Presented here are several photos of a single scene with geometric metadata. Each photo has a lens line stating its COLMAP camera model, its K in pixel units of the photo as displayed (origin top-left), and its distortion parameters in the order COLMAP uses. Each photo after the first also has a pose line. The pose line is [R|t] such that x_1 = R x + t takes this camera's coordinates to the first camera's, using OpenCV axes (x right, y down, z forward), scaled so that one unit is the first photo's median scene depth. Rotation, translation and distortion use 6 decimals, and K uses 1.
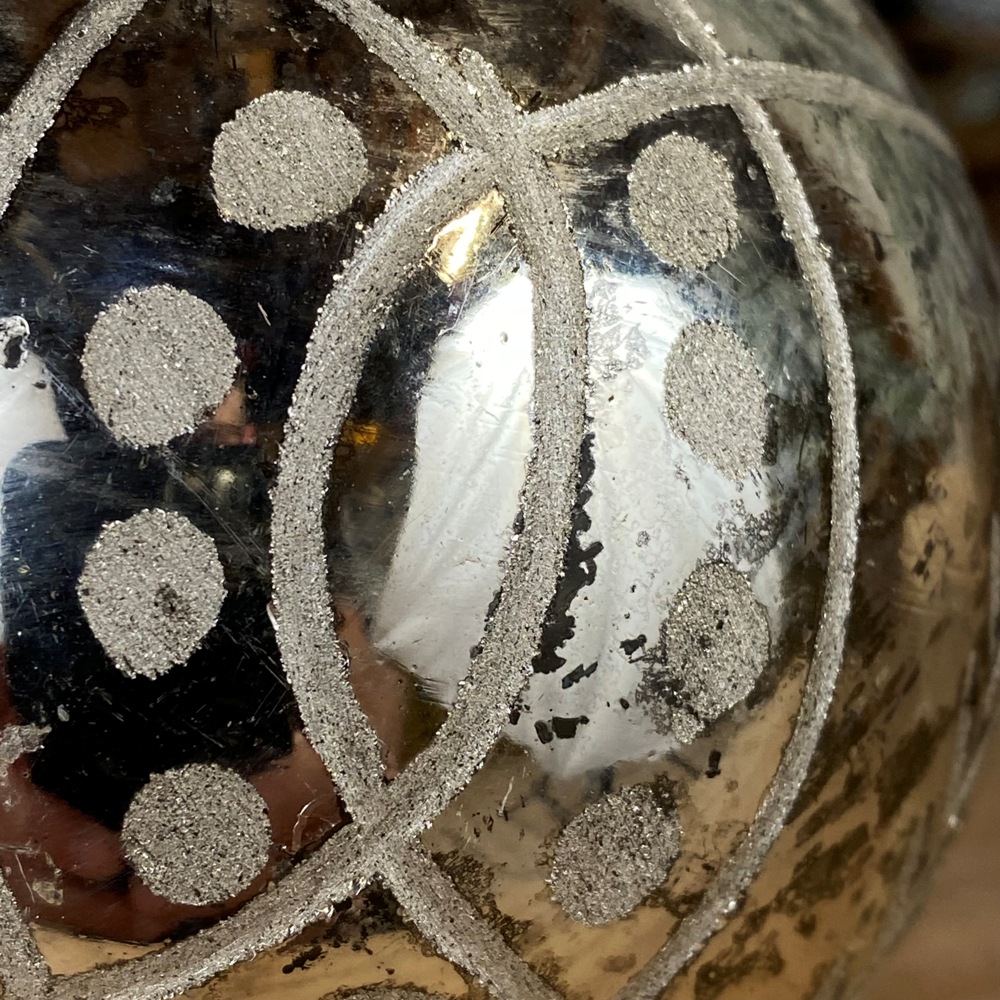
lens RADIAL K [[1891.8, 0, 501.2], [0, 1891.8, 499.9], [0, 0, 1]] dist [0.166735, 0.000000]
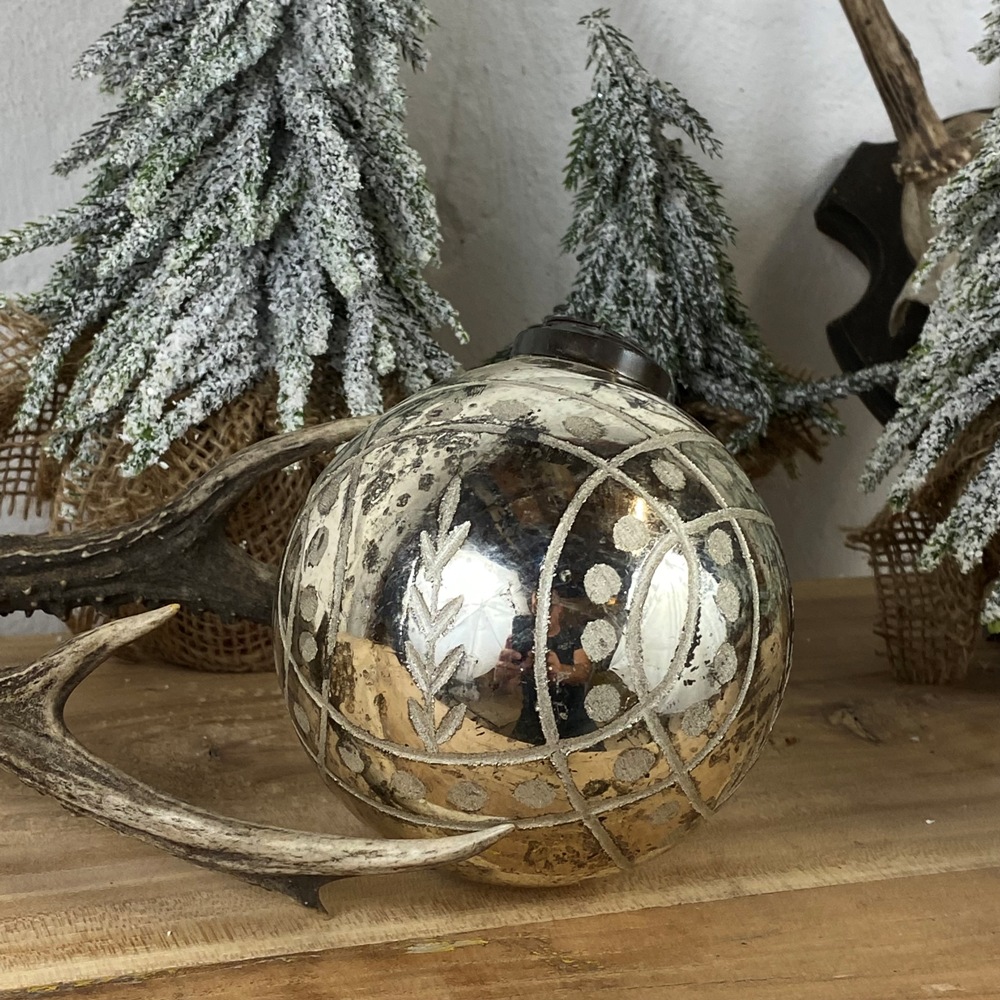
lens RADIAL K [[1891.8, 0, 494.3], [0, 1891.8, 493.4], [0, 0, 1]] dist [0.166735, 0.000000]
pose [[0.982745, 0.068171, 0.171944, -1.011954], [-0.052477, 0.994167, -0.094229, 0.117602], [-0.177364, 0.083580, 0.980590, -2.659690]]
